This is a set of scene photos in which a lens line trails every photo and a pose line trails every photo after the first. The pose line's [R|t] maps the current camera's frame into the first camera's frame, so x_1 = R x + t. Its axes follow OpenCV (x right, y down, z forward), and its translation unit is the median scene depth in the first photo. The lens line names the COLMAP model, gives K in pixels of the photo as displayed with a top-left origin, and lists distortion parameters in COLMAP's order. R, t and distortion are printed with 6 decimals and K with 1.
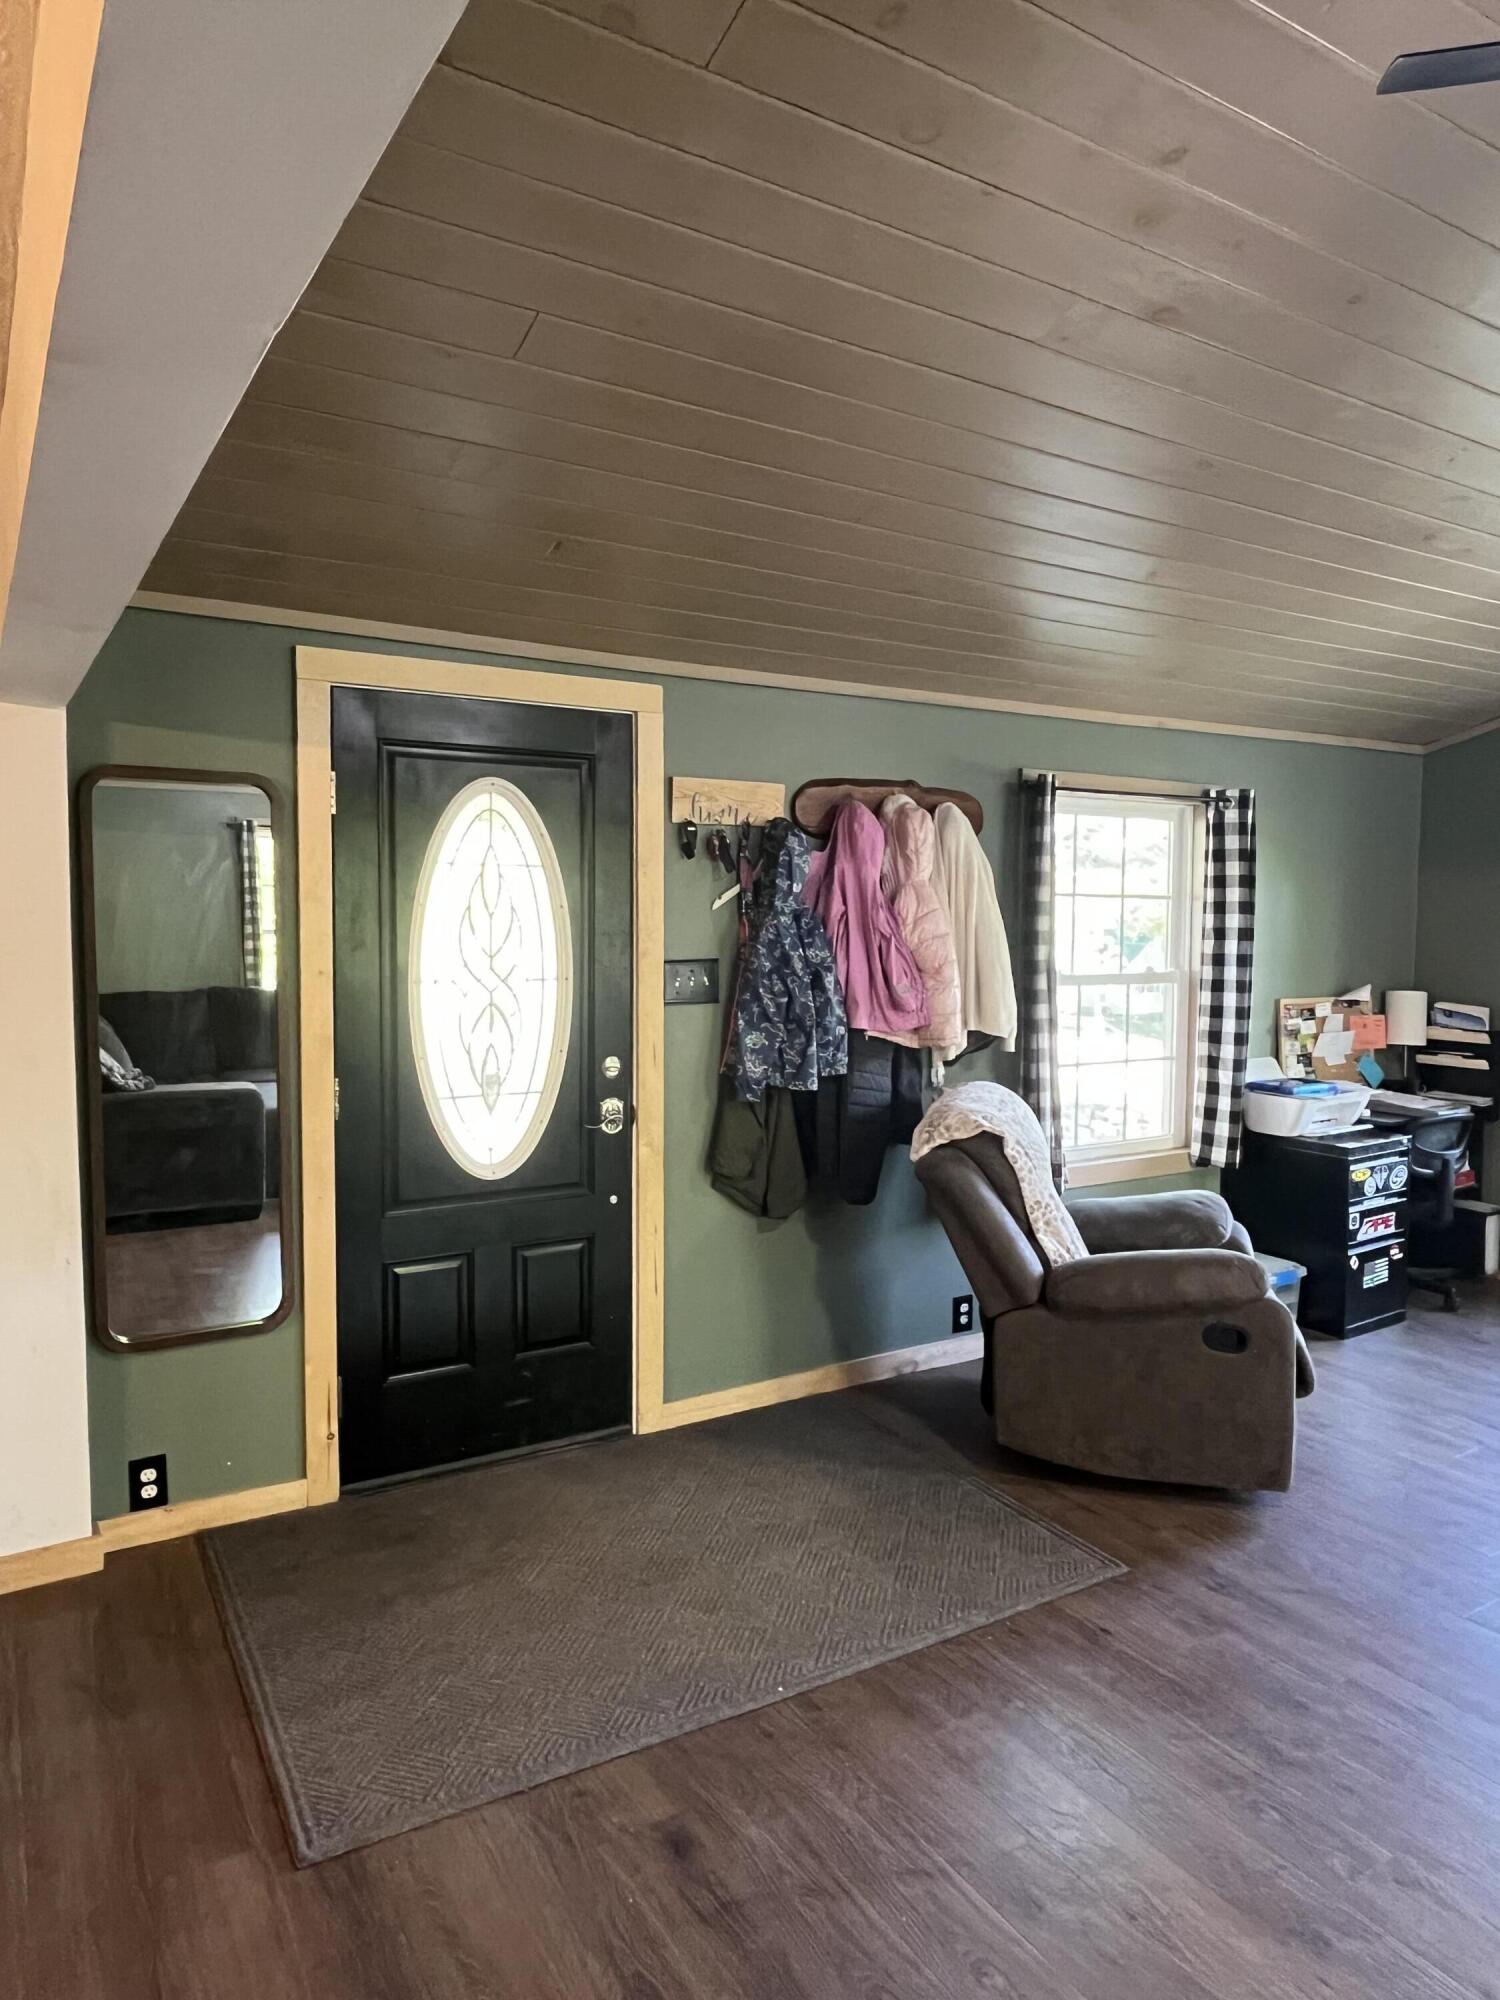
lens RADIAL K [[1262.4, 0, 756.0], [0, 1262.4, 993.2], [0, 0, 1]] dist [0.000268, -0.000269]
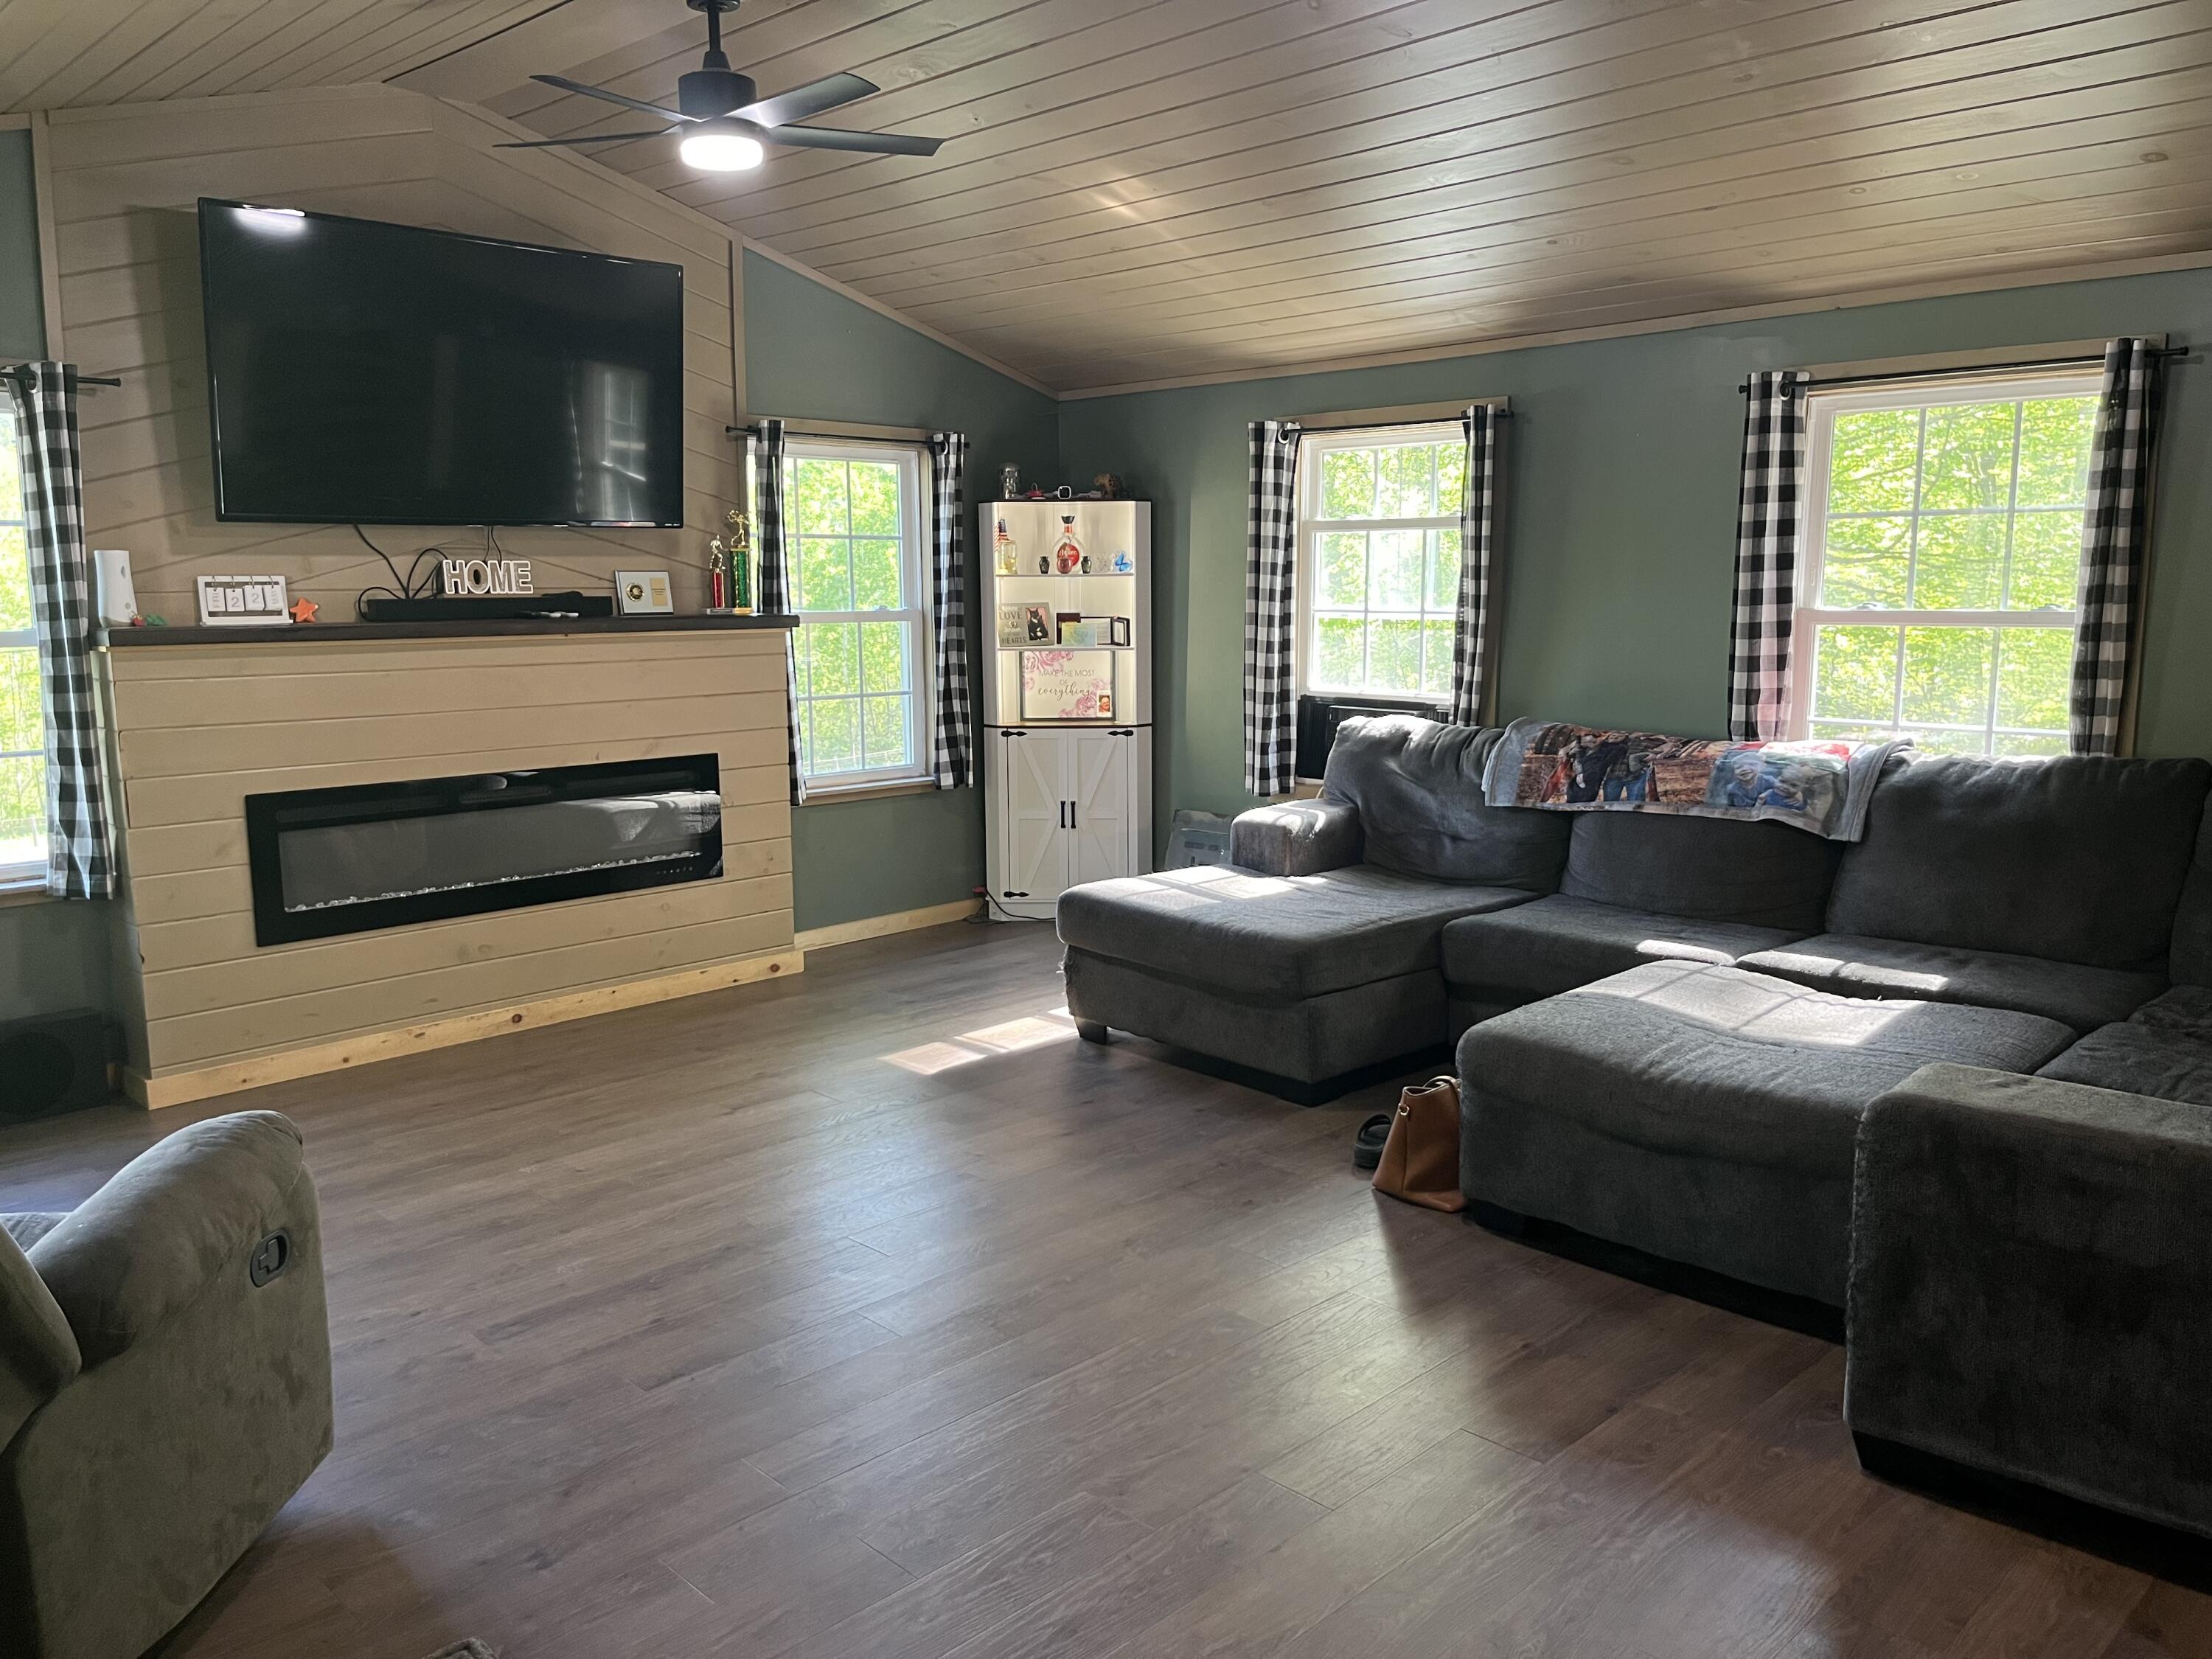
lens RADIAL K [[1664.0, 0, 1099.9], [0, 1664.0, 836.4], [0, 0, 1]] dist [0.065031, -0.090061]
pose [[-0.217932, -0.151329, 0.964160, -0.350403], [0.069656, 0.982975, 0.170026, -0.017273], [-0.973475, 0.104213, -0.203681, 0.630283]]
